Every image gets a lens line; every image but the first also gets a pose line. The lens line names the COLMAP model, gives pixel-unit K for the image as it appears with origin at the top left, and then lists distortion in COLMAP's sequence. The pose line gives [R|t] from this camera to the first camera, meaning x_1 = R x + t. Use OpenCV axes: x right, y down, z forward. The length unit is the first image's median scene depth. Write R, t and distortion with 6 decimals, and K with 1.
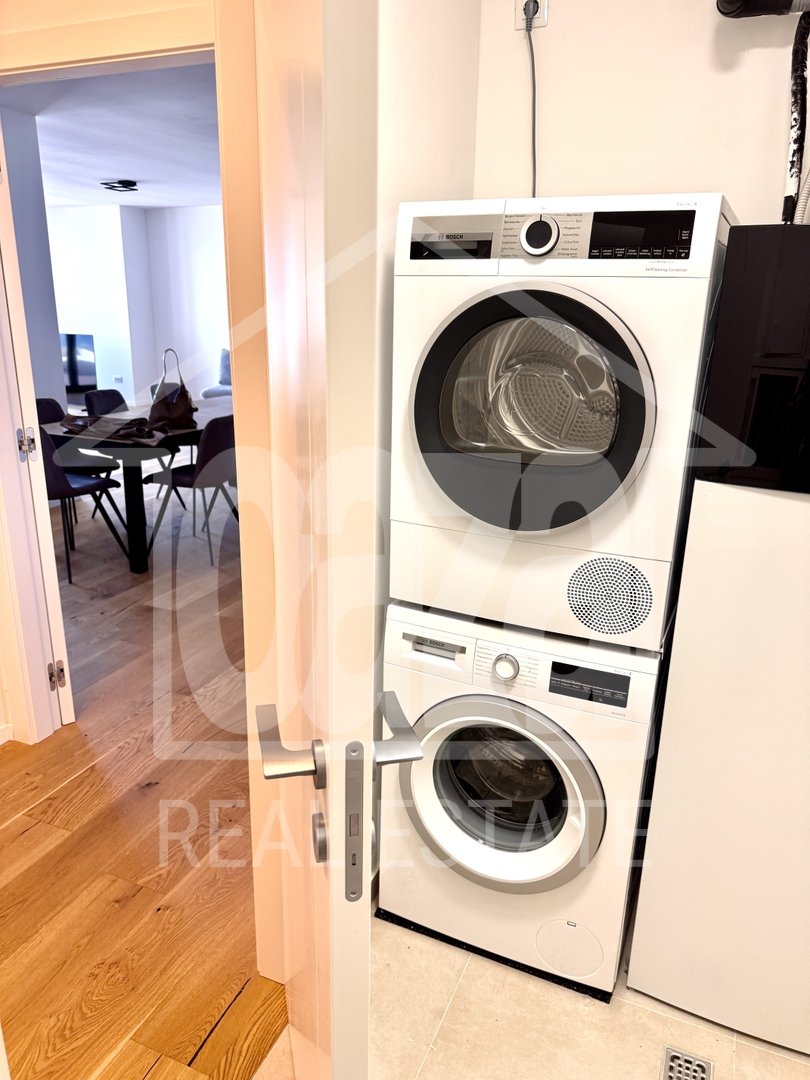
lens RADIAL K [[764.3, 0, 402.0], [0, 764.3, 544.9], [0, 0, 1]] dist [0.048389, -0.064138]
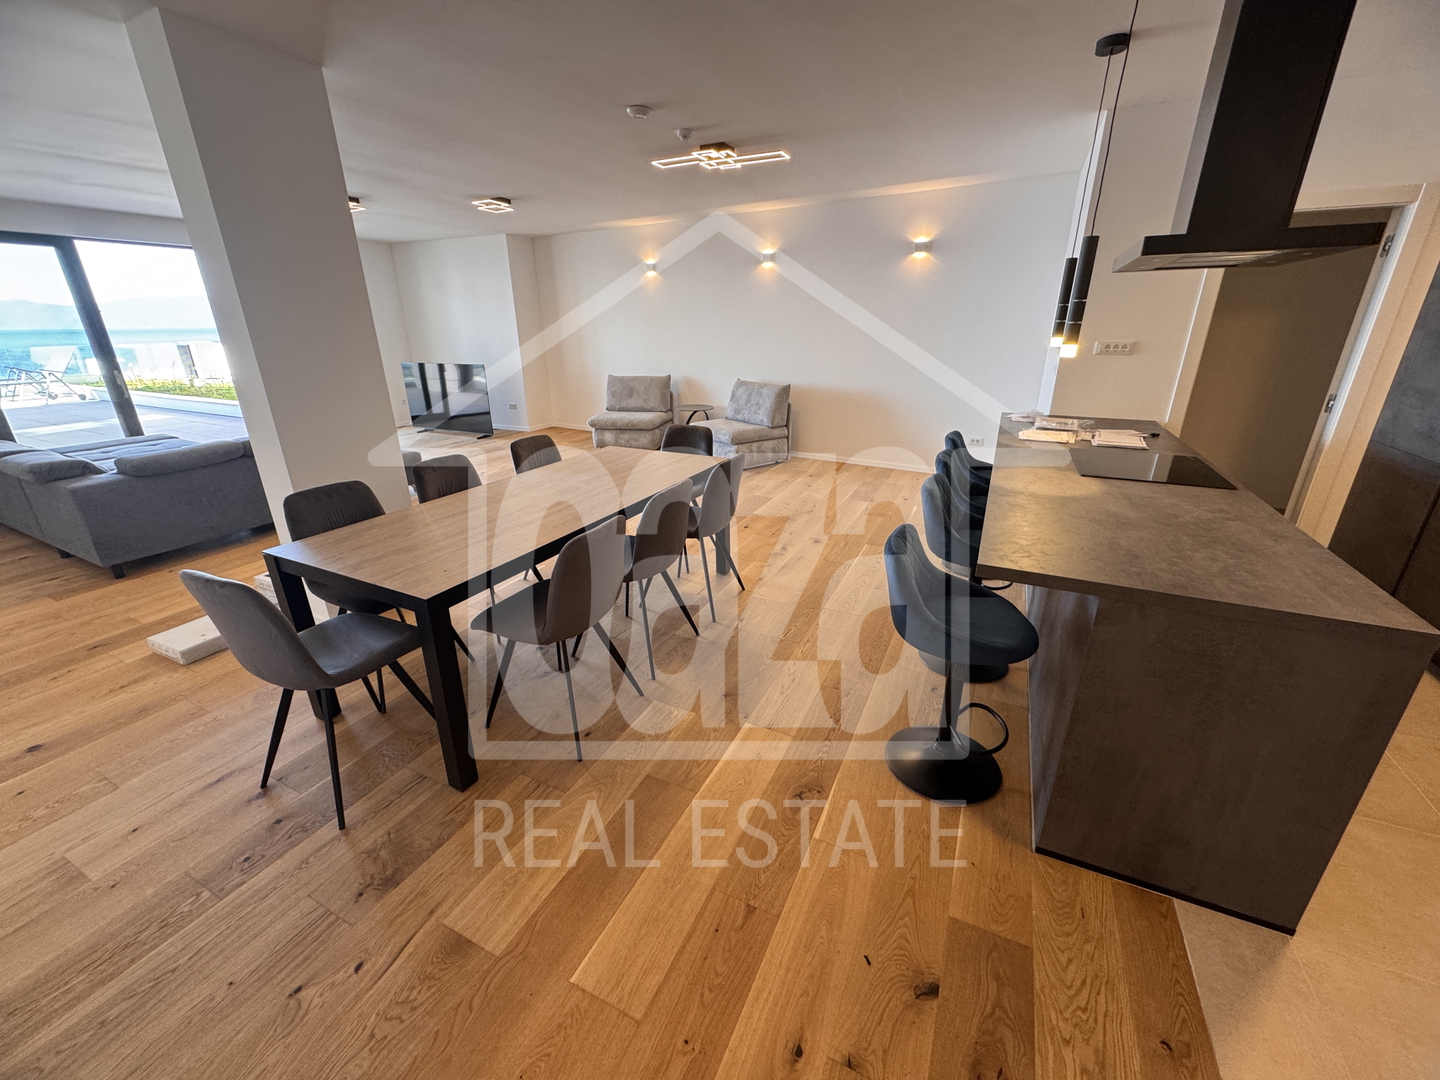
lens RADIAL K [[576.9, 0, 720.8], [0, 576.9, 538.2], [0, 0, 1]] dist [-0.003720, 0.000300]
pose [[0.998464, -0.007907, -0.054838, -0.278355], [0.010571, 0.998769, 0.048462, -0.466579], [0.054387, -0.048967, 0.997319, 1.429178]]
